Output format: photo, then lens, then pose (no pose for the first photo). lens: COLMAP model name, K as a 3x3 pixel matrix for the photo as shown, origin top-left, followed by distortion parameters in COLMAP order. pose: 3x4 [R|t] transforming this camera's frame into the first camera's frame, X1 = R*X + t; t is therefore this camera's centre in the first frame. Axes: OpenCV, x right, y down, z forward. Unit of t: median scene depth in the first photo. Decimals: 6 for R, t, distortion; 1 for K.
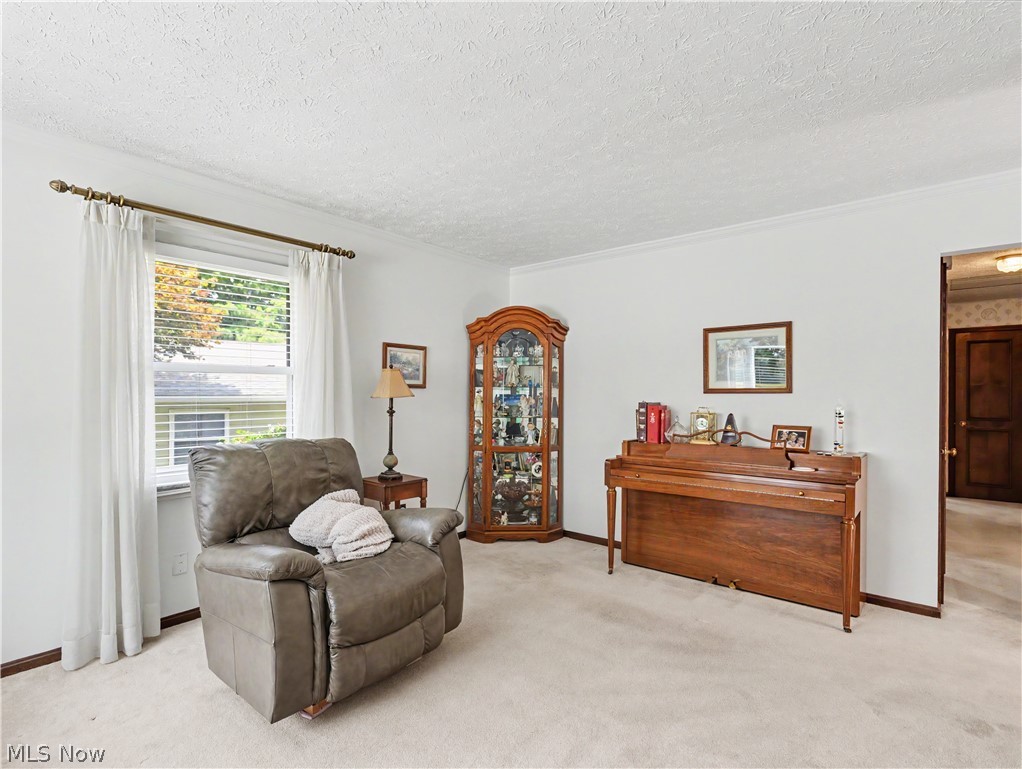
lens RADIAL K [[522.8, 0, 511.0], [0, 522.8, 384.5], [0, 0, 1]] dist [0.001789, 0.000438]
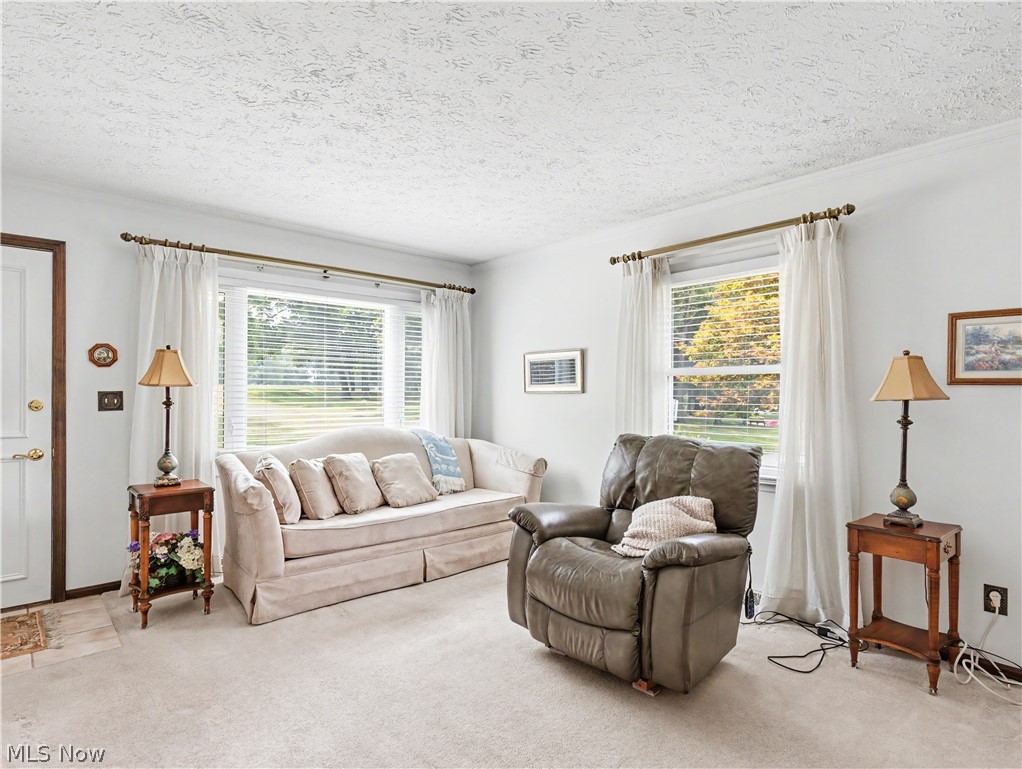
lens RADIAL K [[535.6, 0, 511.0], [0, 535.6, 384.5], [0, 0, 1]] dist [-0.000787, -0.000164]
pose [[-0.133949, -0.017908, -0.990826, 0.550253], [0.010541, 0.999754, -0.019495, 0.014030], [0.990932, -0.013056, -0.133728, 0.658922]]
